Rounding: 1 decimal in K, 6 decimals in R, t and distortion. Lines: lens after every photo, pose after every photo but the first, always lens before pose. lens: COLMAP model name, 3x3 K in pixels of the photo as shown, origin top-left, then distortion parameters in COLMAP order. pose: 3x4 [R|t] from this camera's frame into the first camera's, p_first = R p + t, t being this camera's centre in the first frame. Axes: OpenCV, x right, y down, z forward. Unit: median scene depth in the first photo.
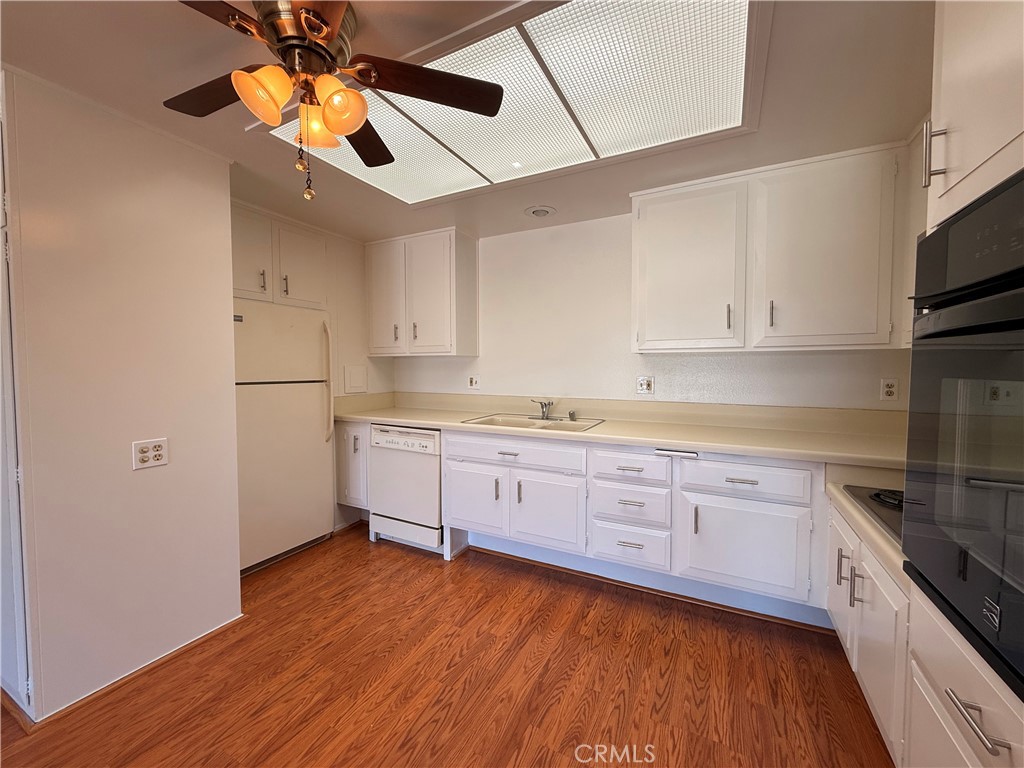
lens RADIAL K [[408.0, 0, 512.9], [0, 408.0, 383.4], [0, 0, 1]] dist [0.001387, -0.000271]
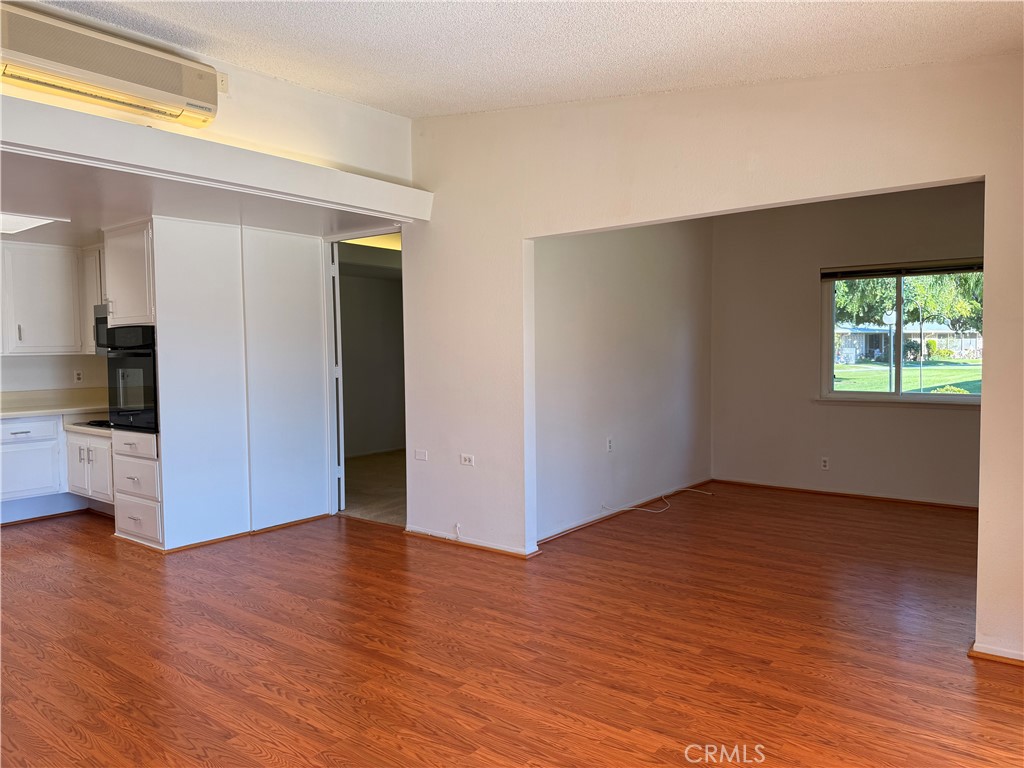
lens RADIAL K [[720.8, 0, 518.2], [0, 720.8, 379.7], [0, 0, 1]] dist [0.052932, -0.068114]
pose [[0.193129, -0.045731, 0.980107, -1.768530], [0.053435, 0.997921, 0.036032, 0.016855], [-0.979717, 0.045413, 0.195171, -1.449407]]
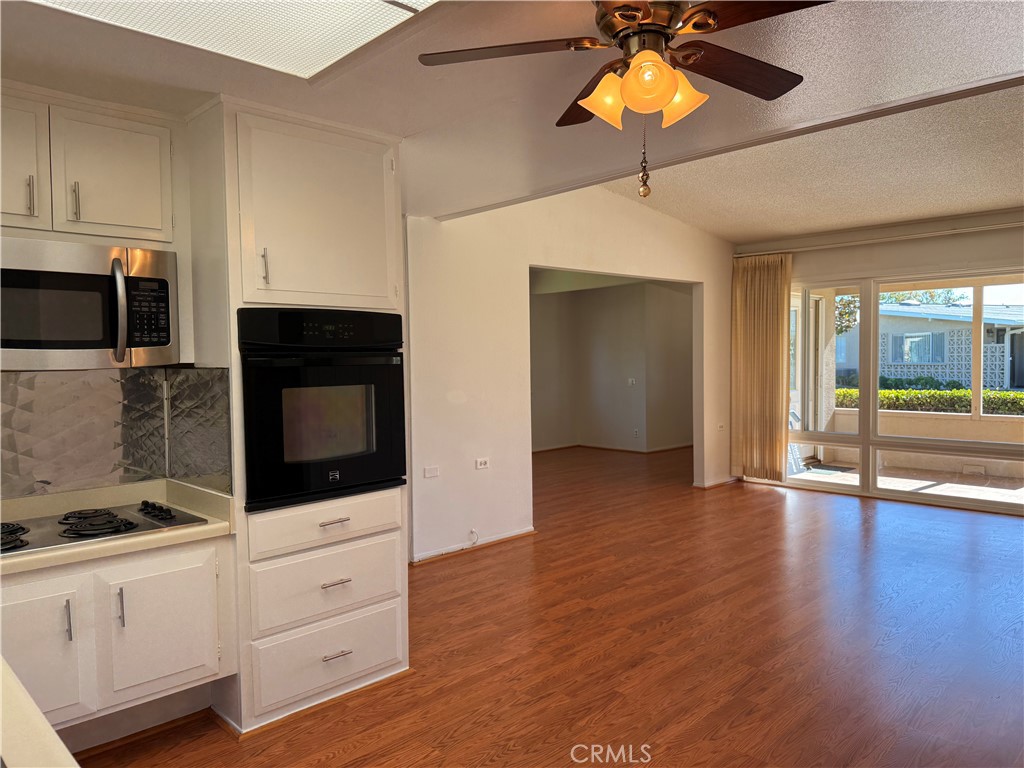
lens RADIAL K [[720.8, 0, 513.6], [0, 720.8, 389.9], [0, 0, 1]] dist [0.052932, -0.068114]
pose [[-0.945815, -0.001639, 0.324701, -0.400719], [0.027902, 0.995878, 0.086304, -0.100781], [-0.323504, 0.090687, -0.941871, 1.425138]]
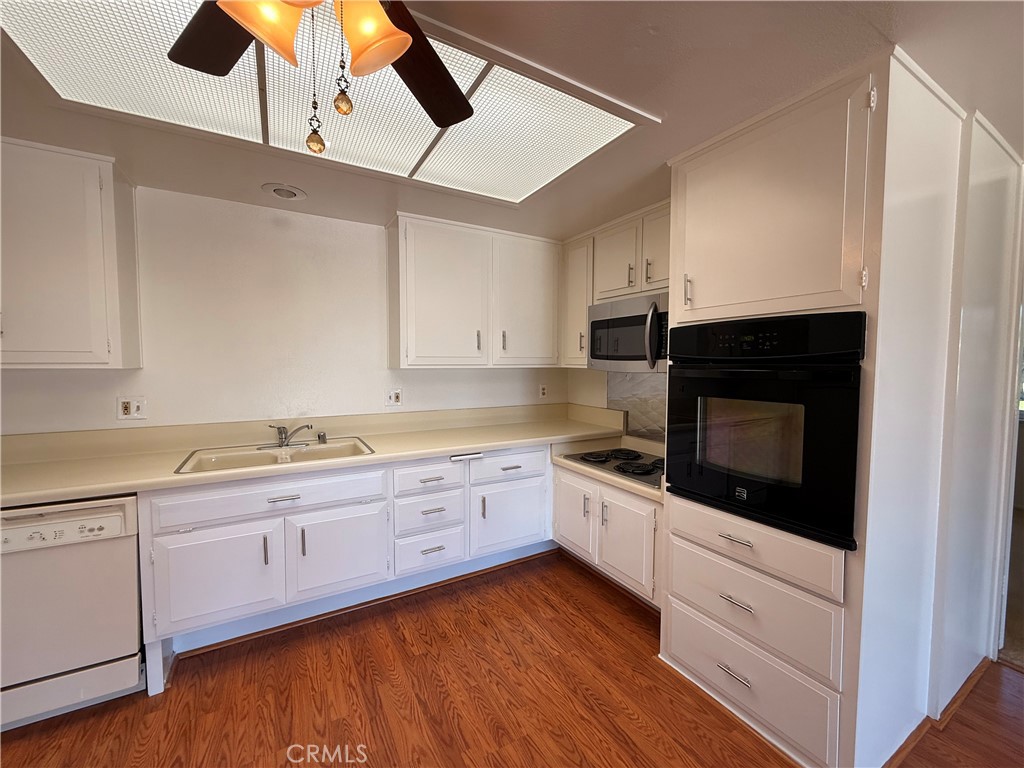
lens RADIAL K [[408.0, 0, 514.9], [0, 408.0, 383.8], [0, 0, 1]] dist [0.001387, -0.000271]
pose [[0.543112, -0.040506, 0.838683, -0.468856], [0.030785, 0.999125, 0.028319, -0.062778], [-0.839096, 0.010439, 0.543884, 0.229130]]
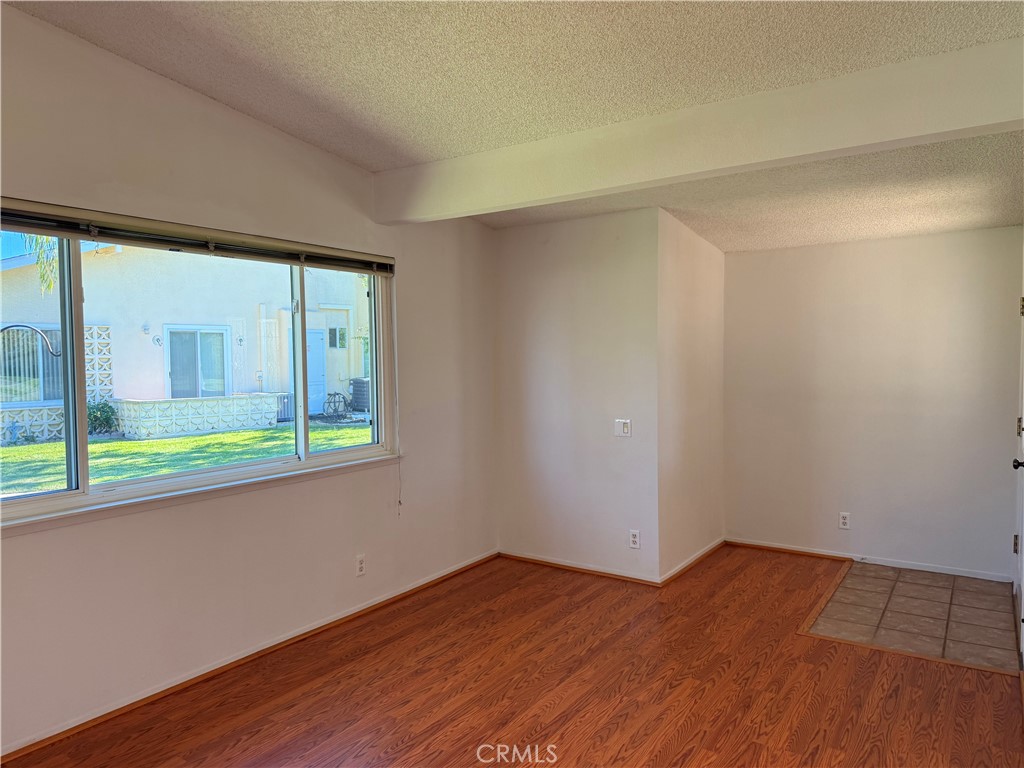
lens RADIAL K [[720.8, 0, 511.8], [0, 720.8, 386.2], [0, 0, 1]] dist [0.052932, -0.068114]
pose [[-0.992806, 0.009758, 0.119340, 0.479454], [0.020388, 0.995896, 0.088177, -0.040855], [-0.117989, 0.089976, -0.988930, -1.130598]]
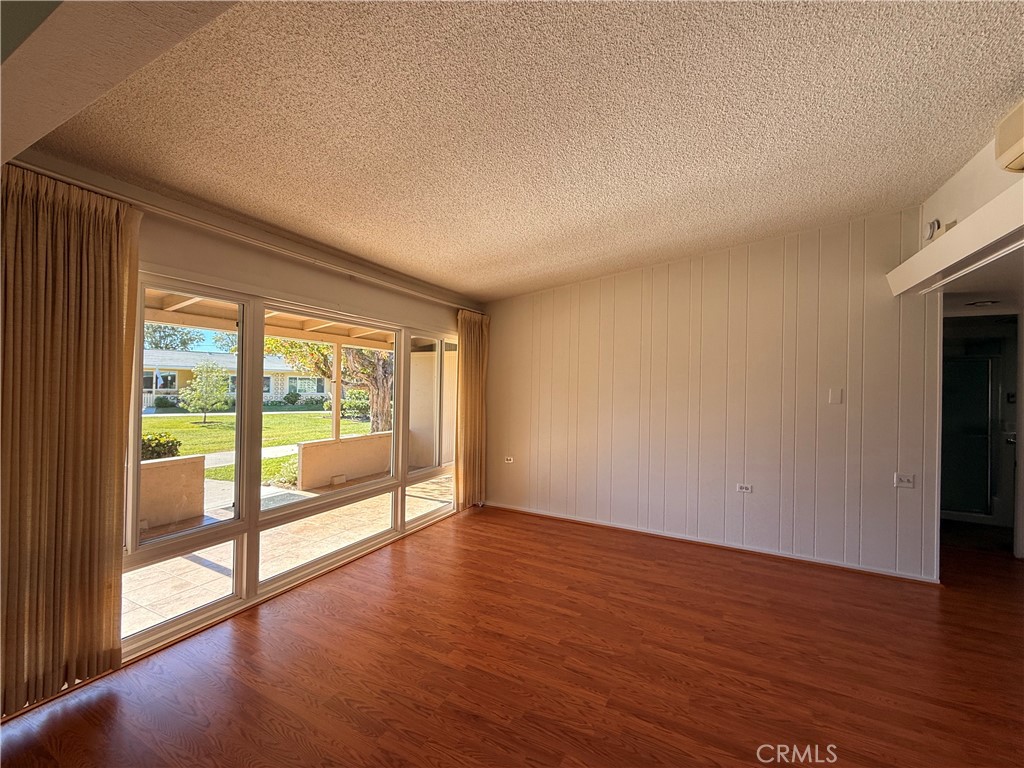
lens RADIAL K [[408.0, 0, 512.5], [0, 408.0, 385.0], [0, 0, 1]] dist [0.001387, -0.000271]
pose [[-0.000917, -0.003310, -0.999994, 0.452541], [-0.063101, 0.998002, -0.003245, -0.039304], [0.998007, 0.063097, -0.001124, -1.297321]]
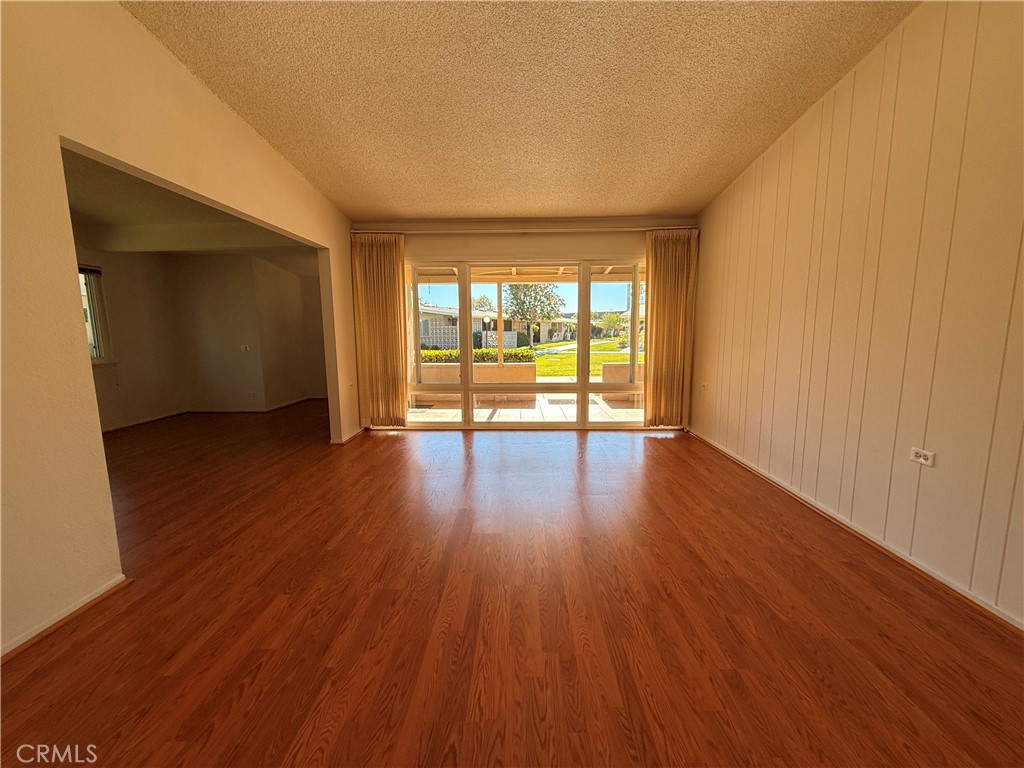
lens RADIAL K [[408.0, 0, 513.1], [0, 408.0, 385.5], [0, 0, 1]] dist [0.001387, -0.000271]
pose [[-0.901129, 0.065304, -0.428604, -0.056448], [-0.010055, 0.985177, 0.171248, 0.019560], [0.433434, 0.158626, -0.887115, 0.146976]]
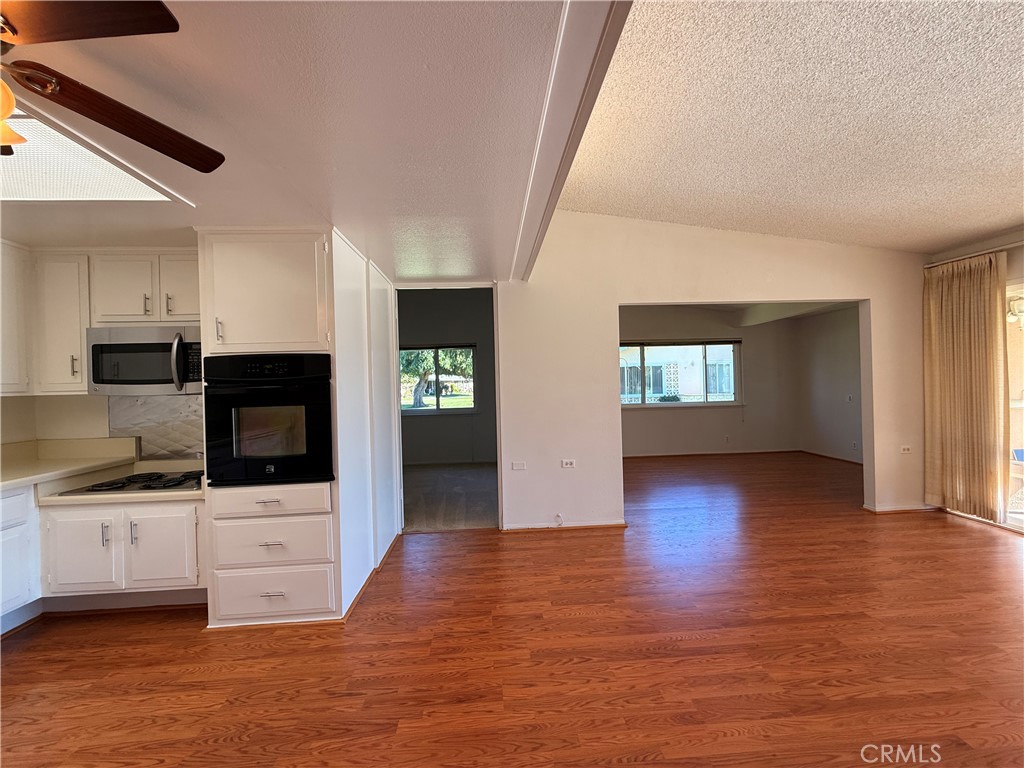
lens RADIAL K [[408.0, 0, 511.7], [0, 408.0, 384.7], [0, 0, 1]] dist [0.001387, -0.000271]
pose [[-0.504425, 0.011908, 0.863373, -0.918263], [0.063849, 0.997682, 0.023544, -0.044847], [-0.861091, 0.067002, -0.504016, 0.266478]]
